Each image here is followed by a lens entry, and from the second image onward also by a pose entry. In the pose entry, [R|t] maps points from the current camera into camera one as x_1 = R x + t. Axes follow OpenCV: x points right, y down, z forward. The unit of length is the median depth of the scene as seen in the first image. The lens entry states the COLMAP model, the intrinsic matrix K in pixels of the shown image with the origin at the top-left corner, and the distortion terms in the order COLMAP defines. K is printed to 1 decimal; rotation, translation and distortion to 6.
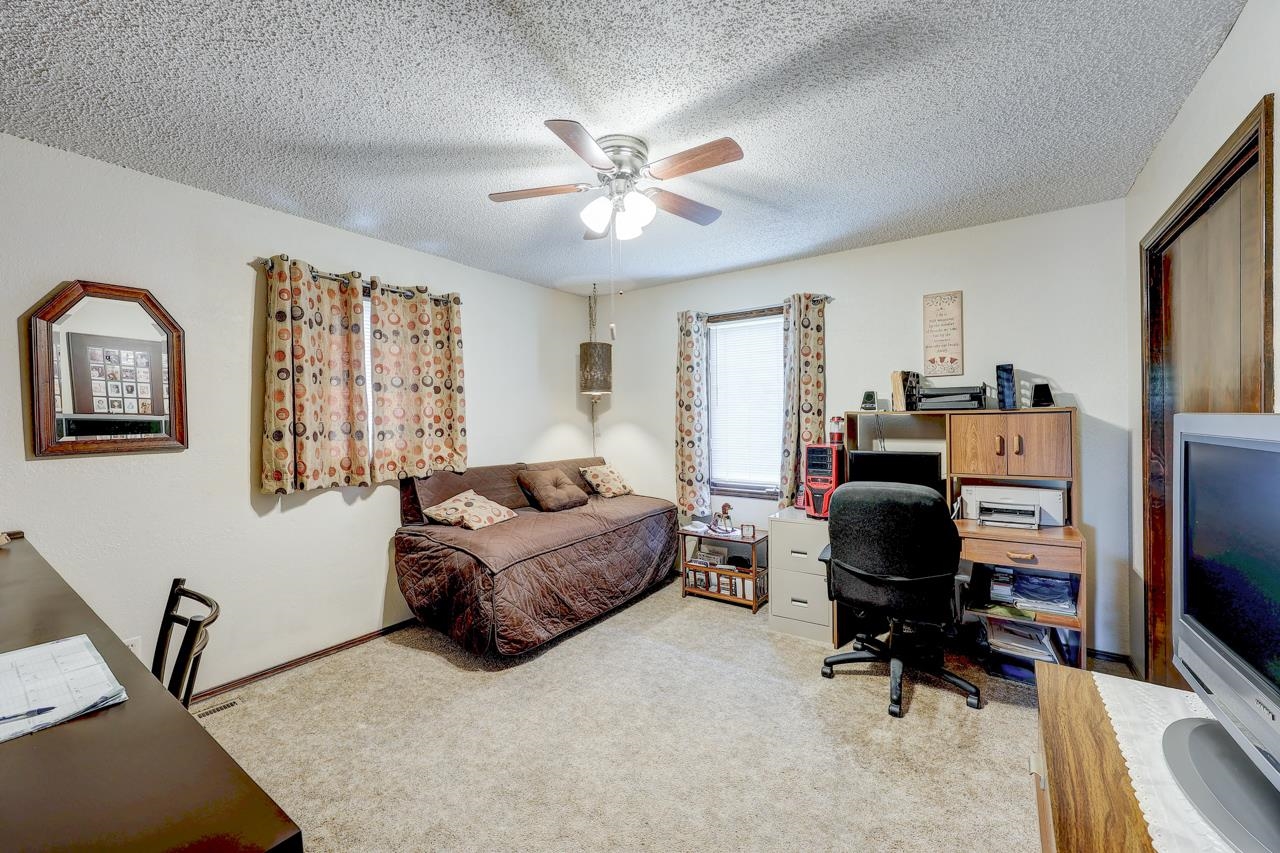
lens RADIAL K [[515.7, 0, 640.0], [0, 515.7, 426.5], [0, 0, 1]] dist [0.000703, 0.000041]
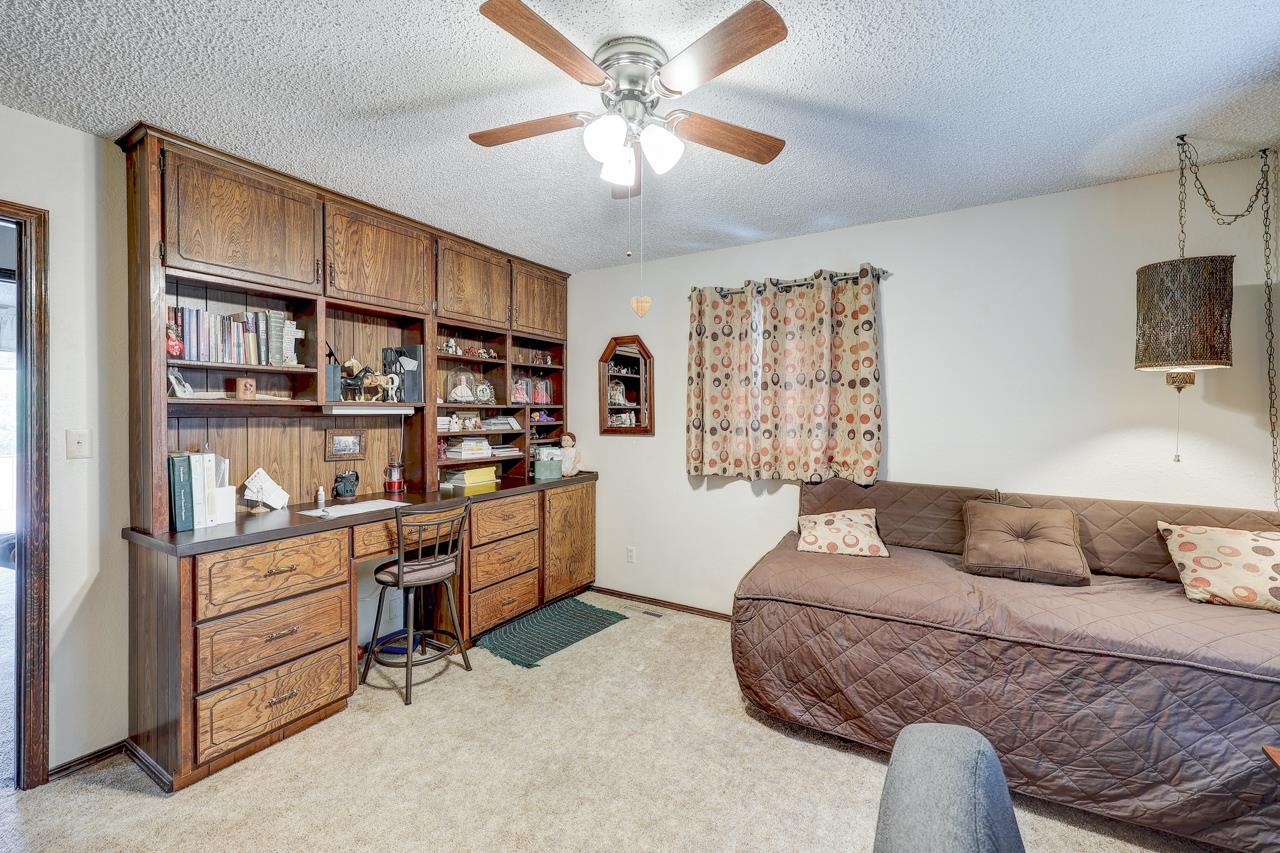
lens RADIAL K [[516.9, 0, 632.8], [0, 516.9, 419.0], [0, 0, 1]] dist [0.000313, -0.000018]
pose [[0.055450, 0.015420, -0.998342, 0.474718], [-0.024621, 0.999598, 0.014072, -0.017273], [0.998158, 0.023800, 0.055808, 0.641403]]
